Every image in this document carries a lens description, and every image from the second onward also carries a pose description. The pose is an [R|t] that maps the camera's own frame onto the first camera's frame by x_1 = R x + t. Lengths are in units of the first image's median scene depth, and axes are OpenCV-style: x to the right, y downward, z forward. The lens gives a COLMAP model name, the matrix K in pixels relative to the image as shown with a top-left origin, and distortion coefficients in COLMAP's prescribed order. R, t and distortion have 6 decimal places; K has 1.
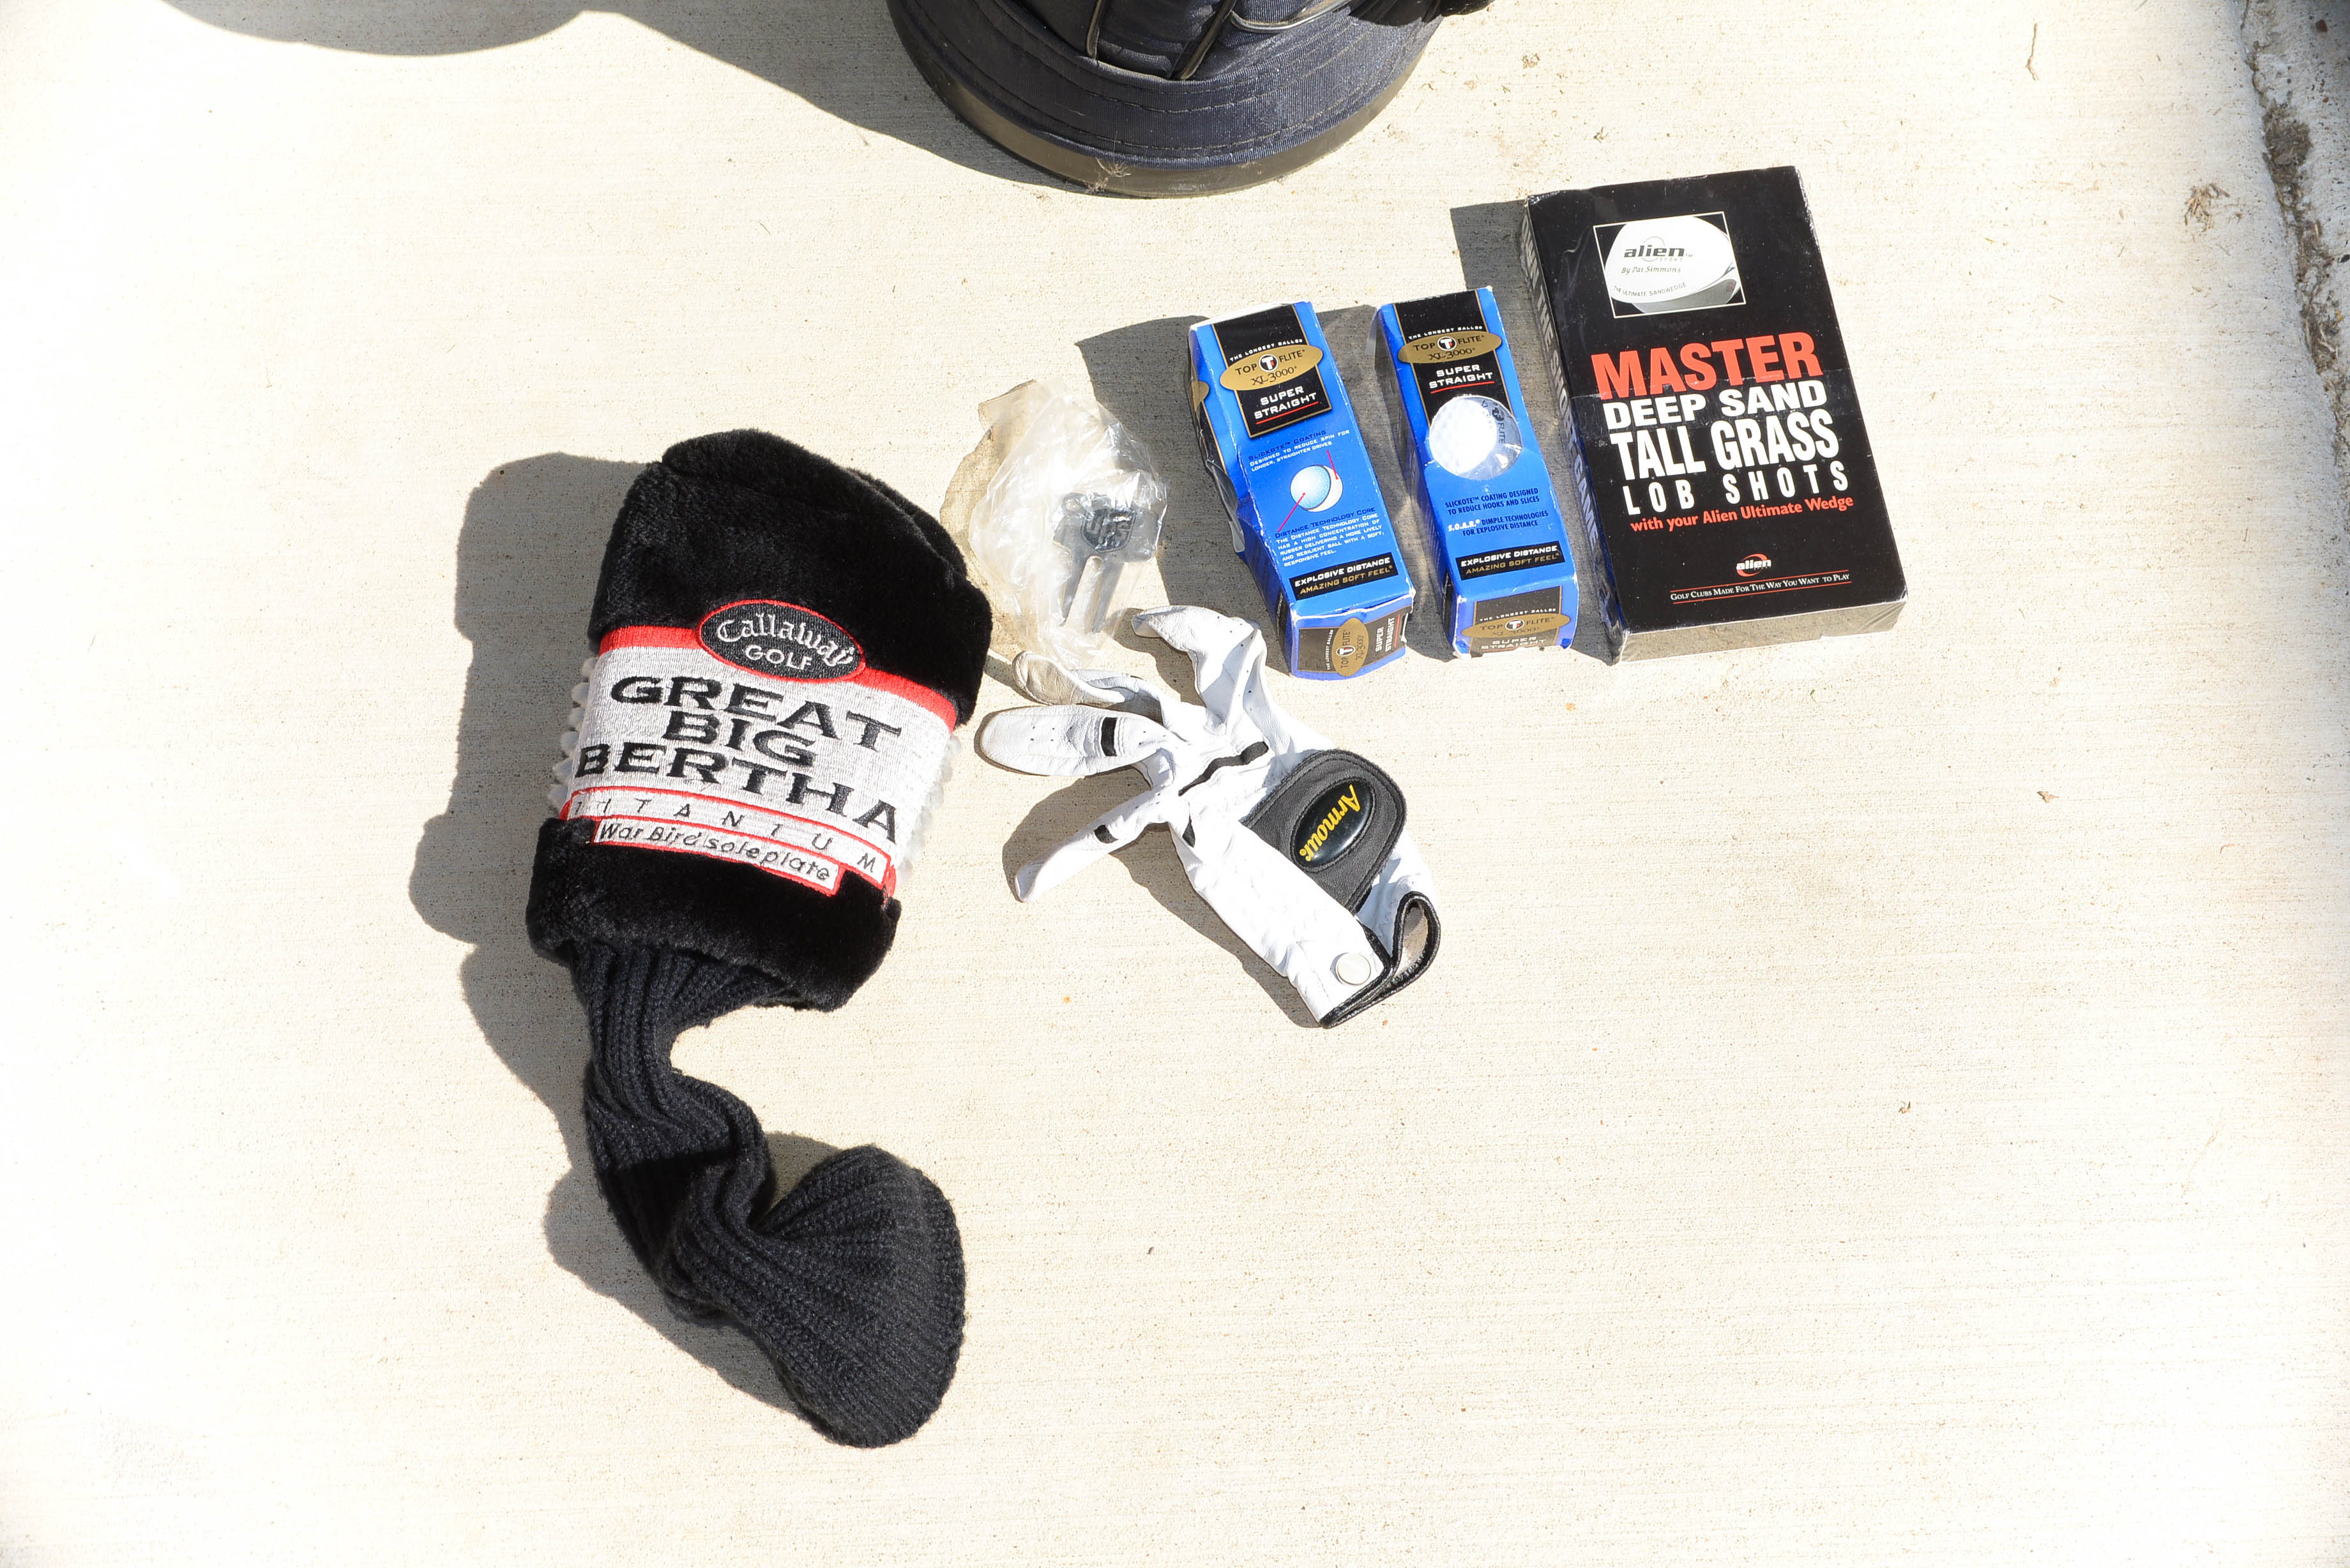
lens RADIAL K [[3539.8, 0, 1175.8], [0, 3539.8, 767.5], [0, 0, 1]] dist [0.023100, 0.000000]
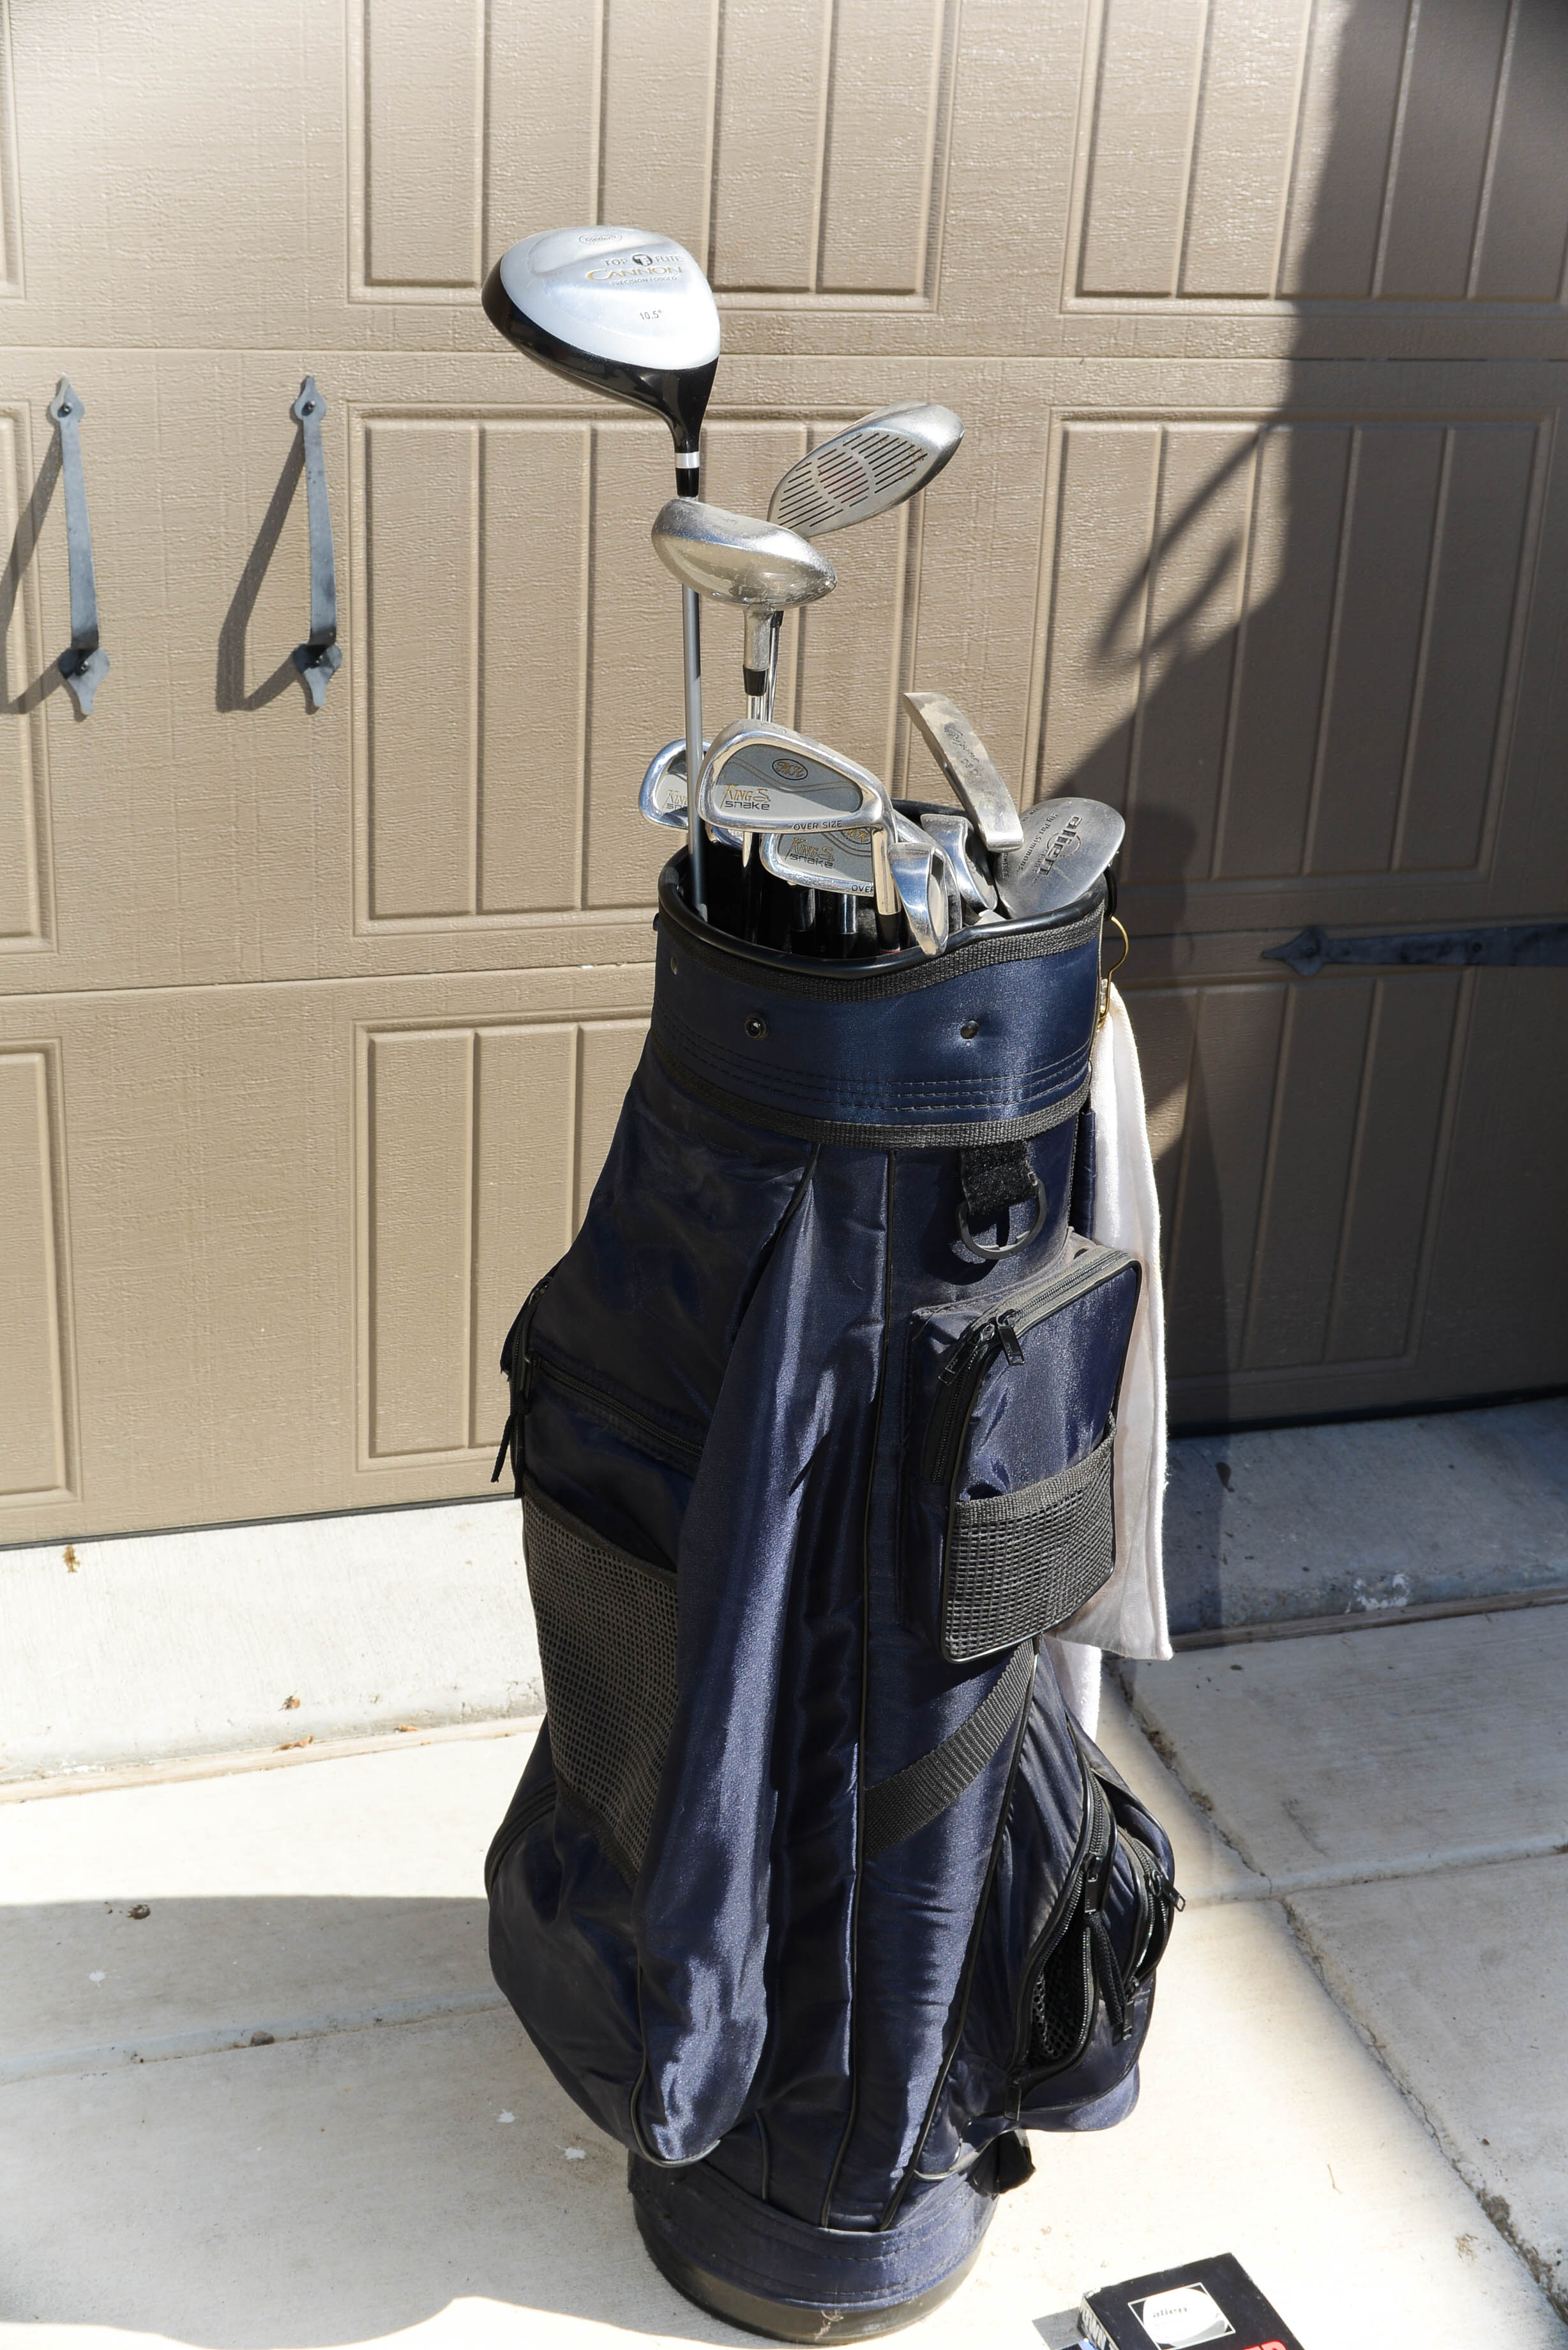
lens RADIAL K [[2996.3, 0, 781.8], [0, 2996.3, 1194.6], [0, 0, 1]] dist [0.032588, 0.000000]
pose [[0.967537, -0.076770, 0.240788, -0.332724], [0.216088, 0.745390, -0.630635, 0.306743], [-0.131067, 0.662194, 0.737781, -0.321096]]
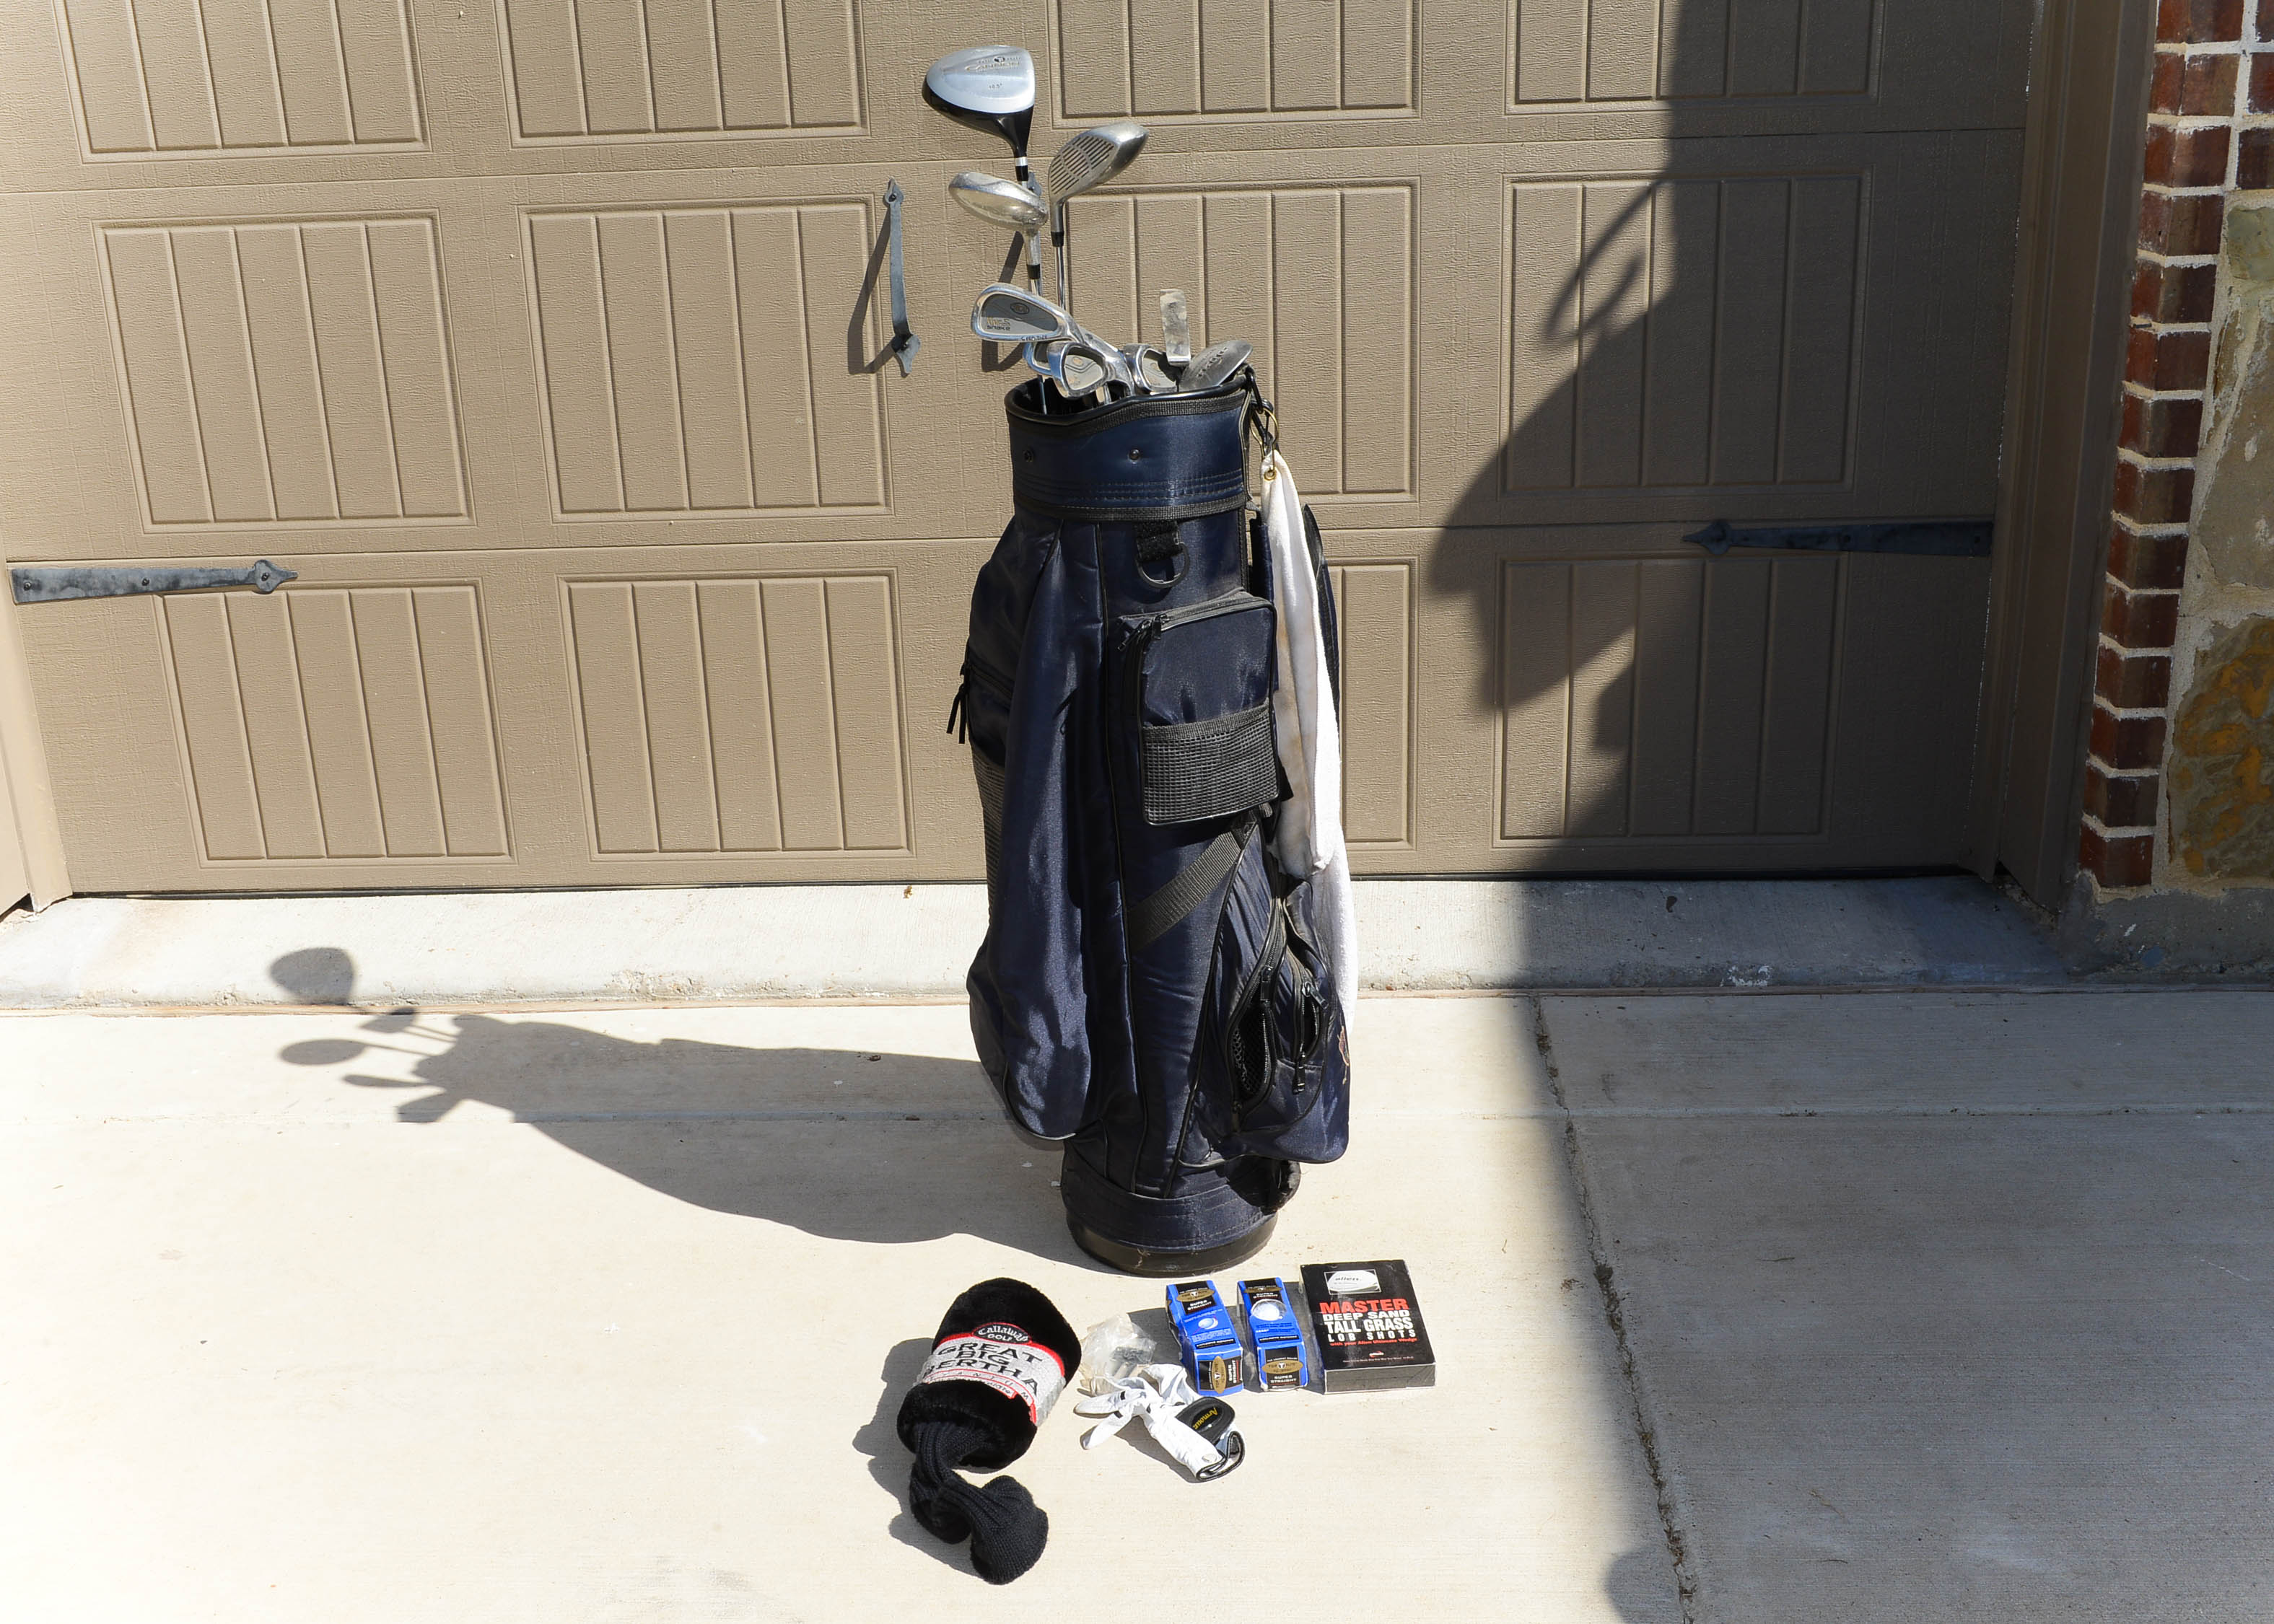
lens RADIAL K [[2453.5, 0, 1115.8], [0, 2453.5, 812.3], [0, 0, 1]] dist [-0.024965, 0.000000]
pose [[0.993745, -0.023127, -0.109249, 0.177071], [-0.061100, 0.706285, -0.705286, 0.932300], [0.093472, 0.707549, 0.700455, -0.551171]]
